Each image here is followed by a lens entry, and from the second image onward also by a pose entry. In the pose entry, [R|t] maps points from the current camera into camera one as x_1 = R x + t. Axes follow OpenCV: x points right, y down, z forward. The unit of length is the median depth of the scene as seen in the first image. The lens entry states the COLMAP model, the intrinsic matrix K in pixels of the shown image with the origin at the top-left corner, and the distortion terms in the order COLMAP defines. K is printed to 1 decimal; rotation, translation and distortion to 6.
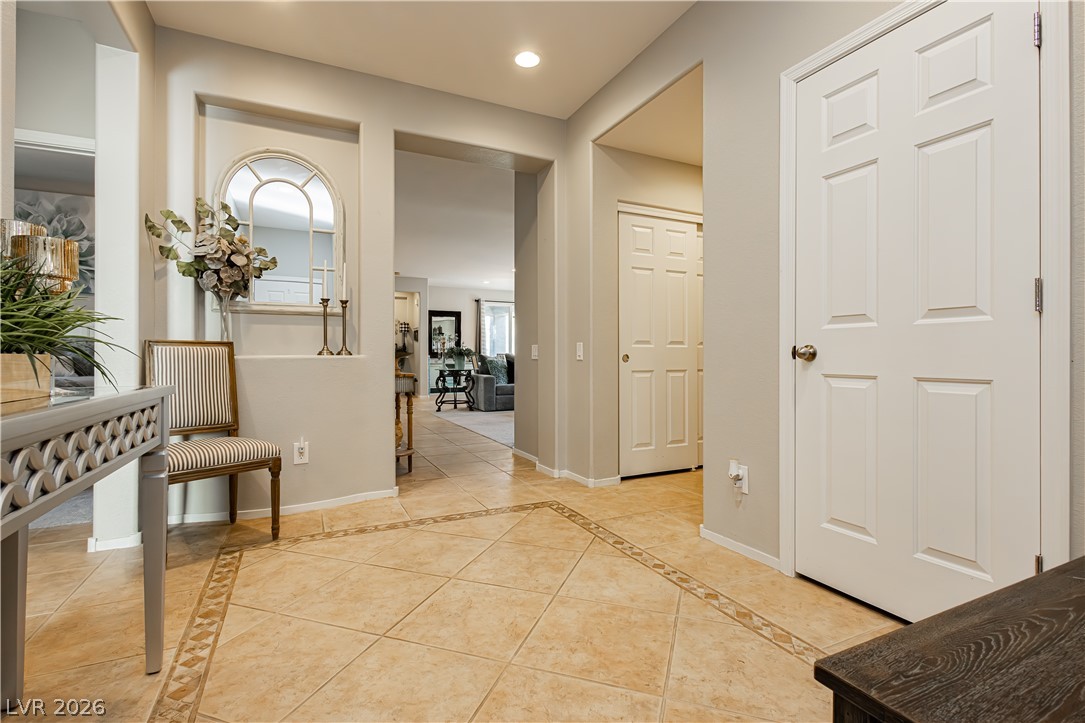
lens RADIAL K [[506.4, 0, 543.2], [0, 506.4, 358.0], [0, 0, 1]] dist [-0.003403, -0.000594]
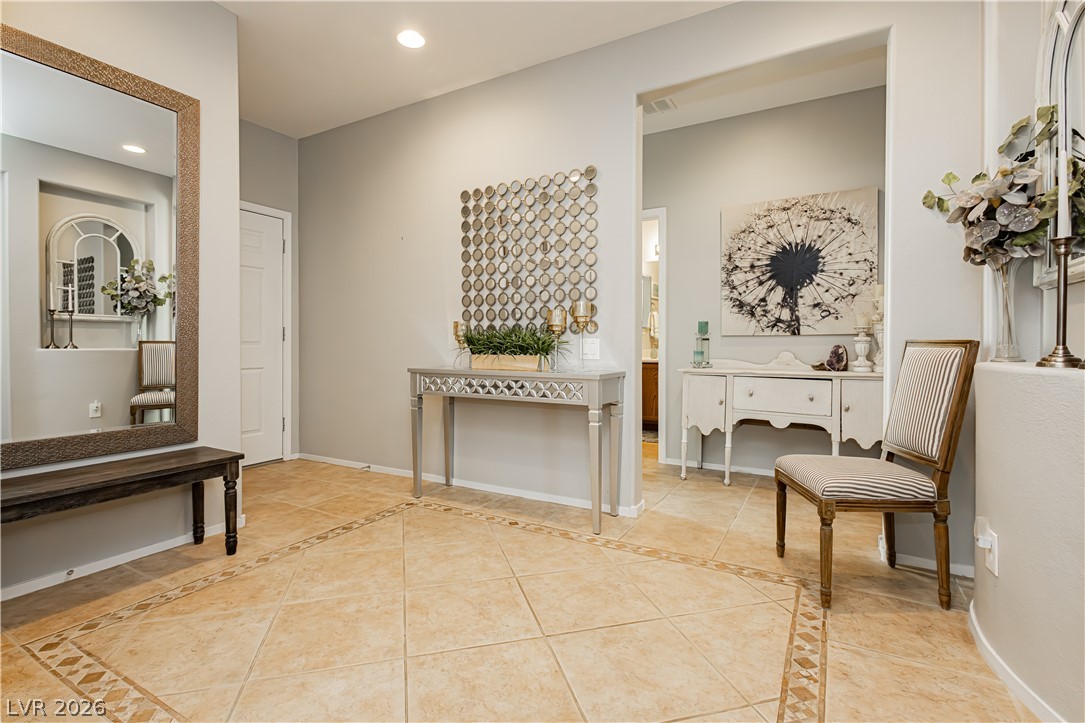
lens RADIAL K [[506.4, 0, 543.0], [0, 506.4, 352.5], [0, 0, 1]] dist [-0.003403, -0.000594]
pose [[-0.821559, 0.013407, -0.569966, 0.270122], [0.000280, 0.999733, 0.023112, -0.039534], [0.570123, 0.018828, -0.821343, 1.605690]]
